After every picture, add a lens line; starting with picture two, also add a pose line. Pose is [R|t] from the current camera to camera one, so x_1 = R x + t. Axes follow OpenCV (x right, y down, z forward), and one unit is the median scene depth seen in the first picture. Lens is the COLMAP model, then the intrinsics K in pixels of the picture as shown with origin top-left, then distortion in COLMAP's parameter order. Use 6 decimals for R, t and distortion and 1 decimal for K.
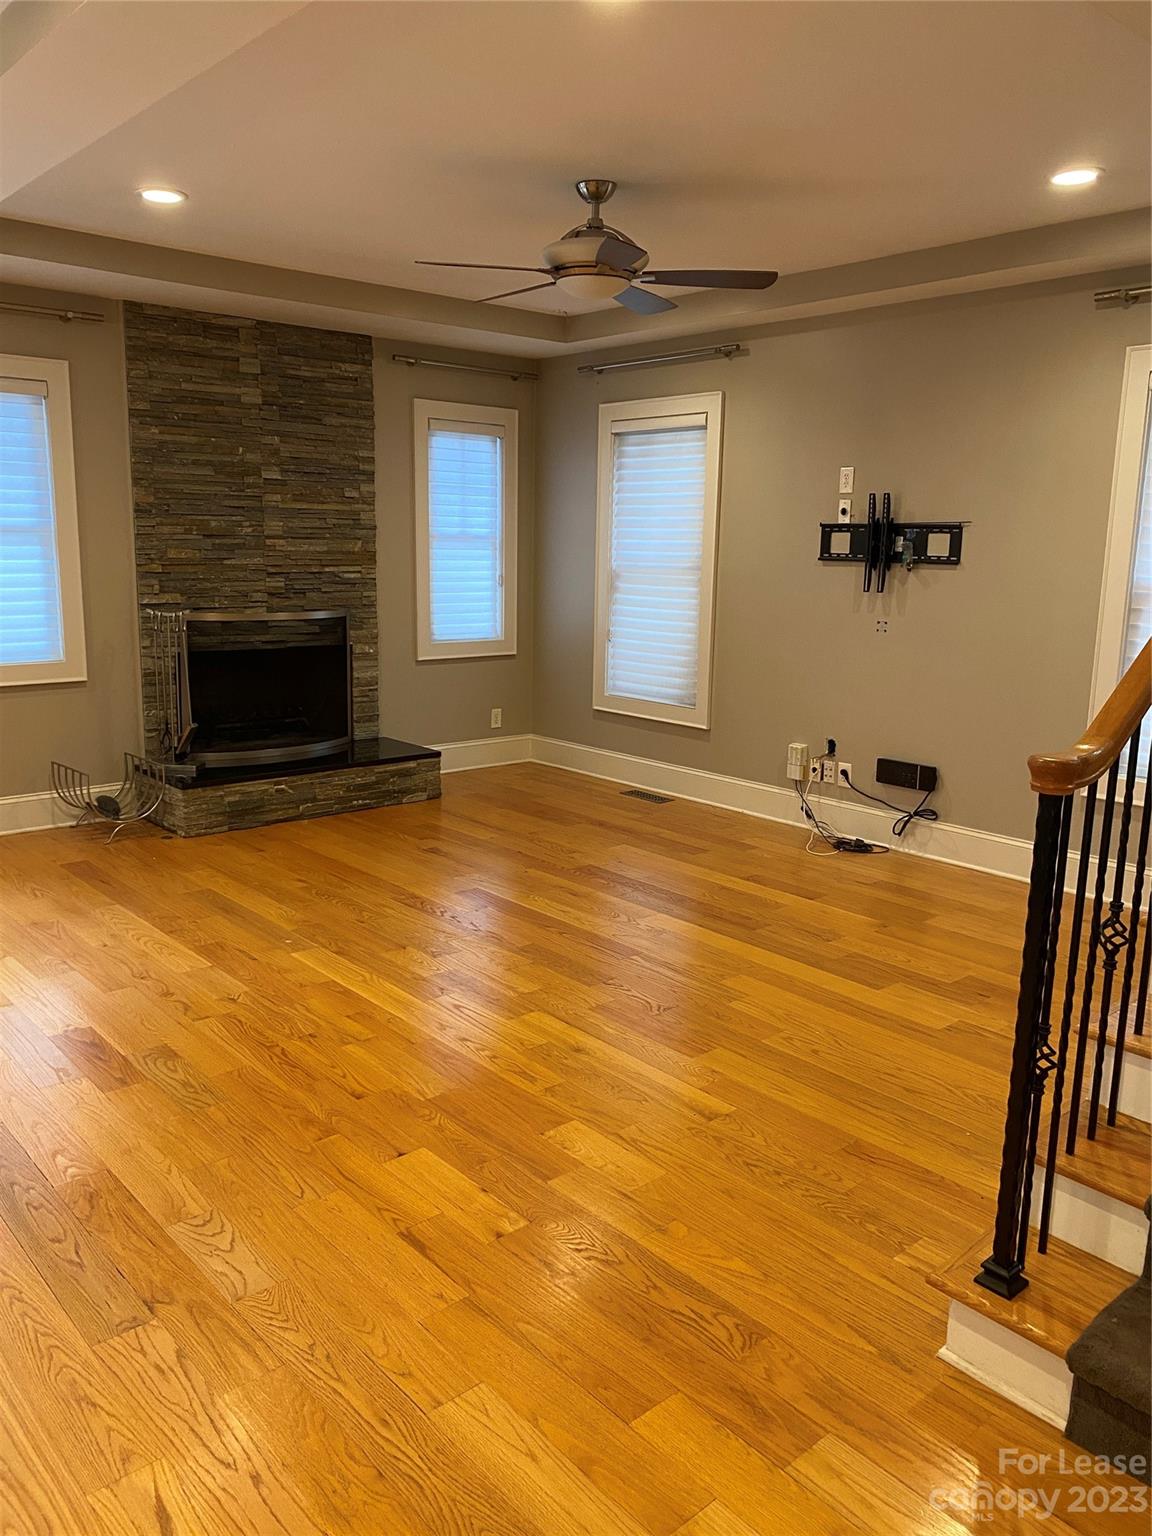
lens RADIAL K [[1177.4, 0, 565.3], [0, 1177.4, 741.2], [0, 0, 1]] dist [0.045265, -0.060558]
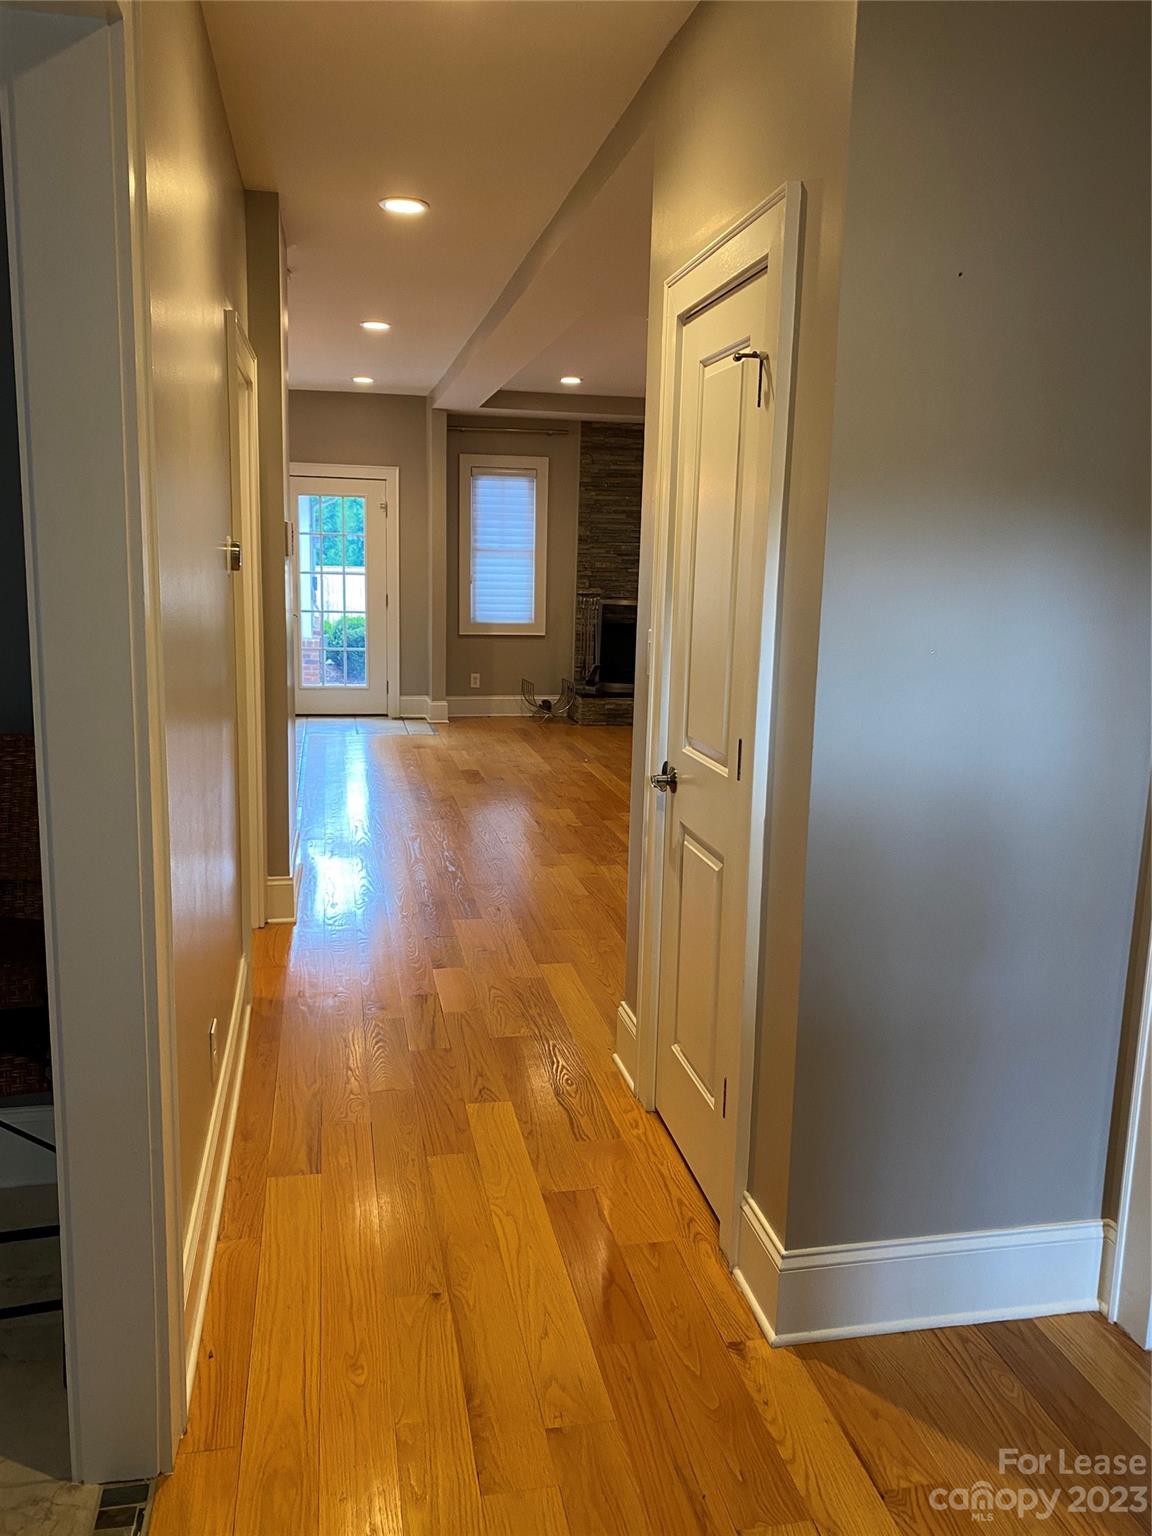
lens RADIAL K [[1177.4, 0, 566.3], [0, 1177.4, 771.2], [0, 0, 1]] dist [0.045265, -0.060558]
pose [[0.870906, 0.097176, -0.481746, 0.463958], [-0.095244, 0.995045, 0.028533, 0.091785], [0.482132, 0.021034, 0.875846, -0.496692]]
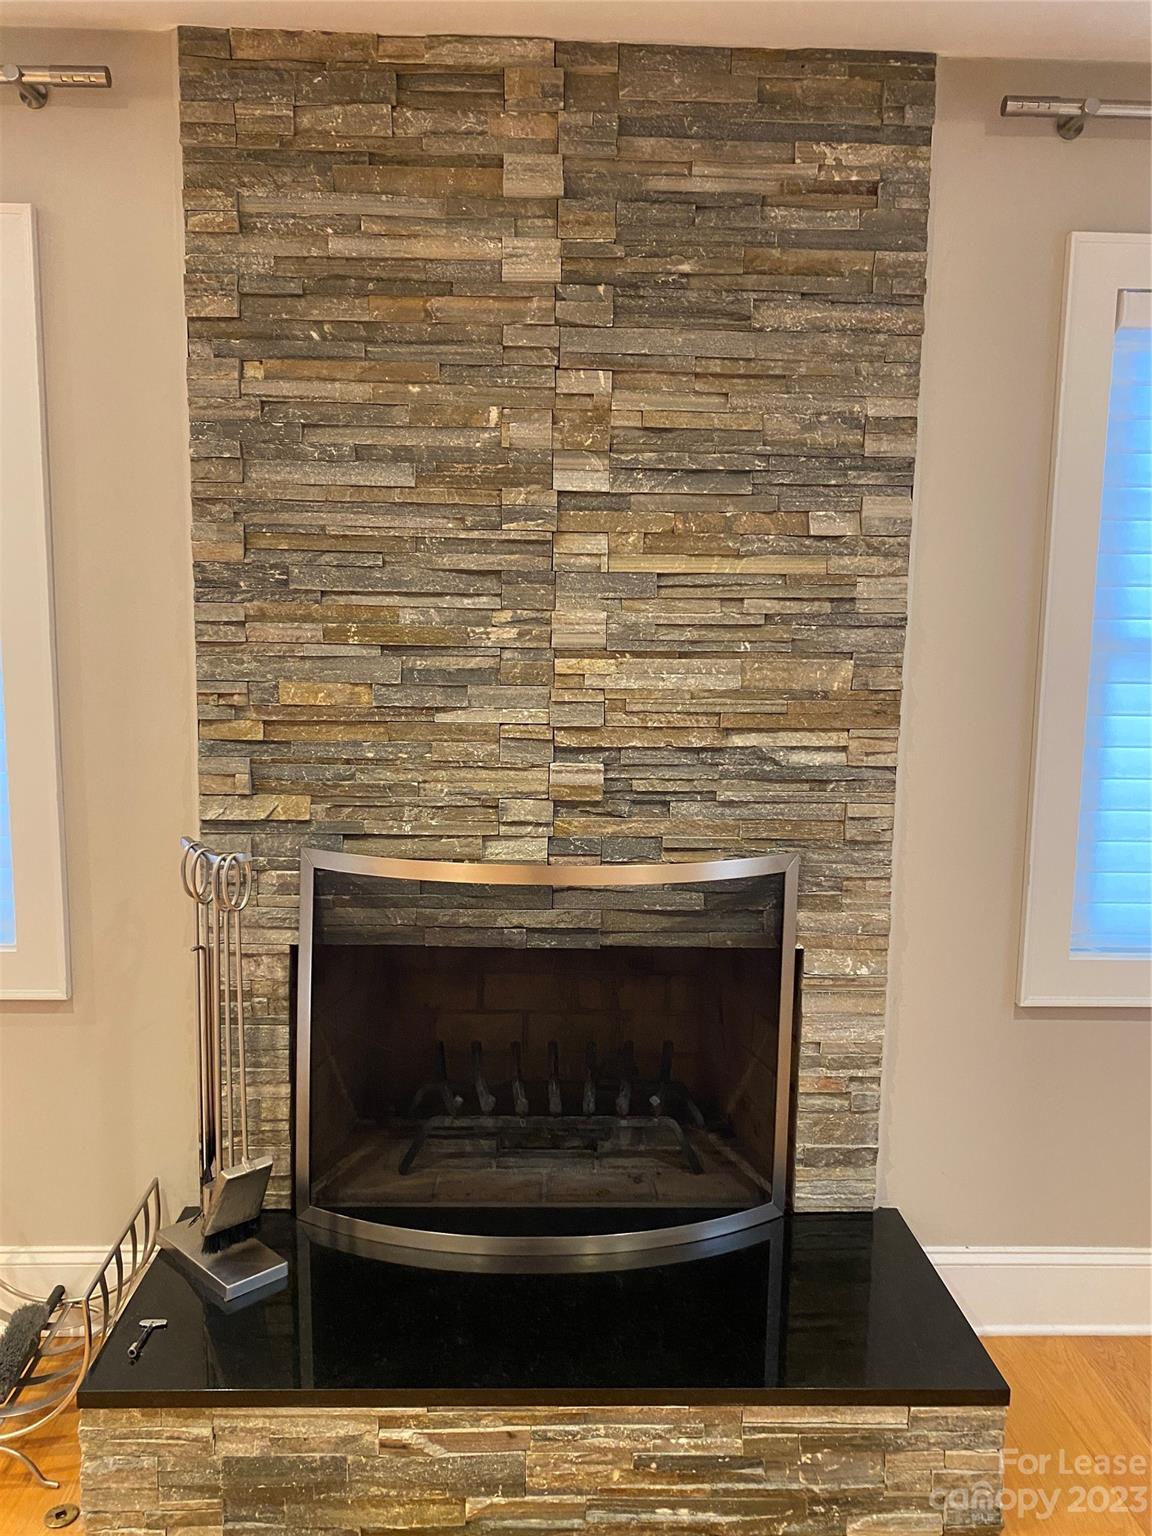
lens RADIAL K [[1177.4, 0, 567.0], [0, 1177.4, 776.2], [0, 0, 1]] dist [0.045265, -0.060558]
pose [[0.777420, 0.080115, -0.623859, -0.020459], [-0.108858, 0.994025, -0.008002, -0.133146], [0.619491, 0.074133, 0.781496, 0.728174]]
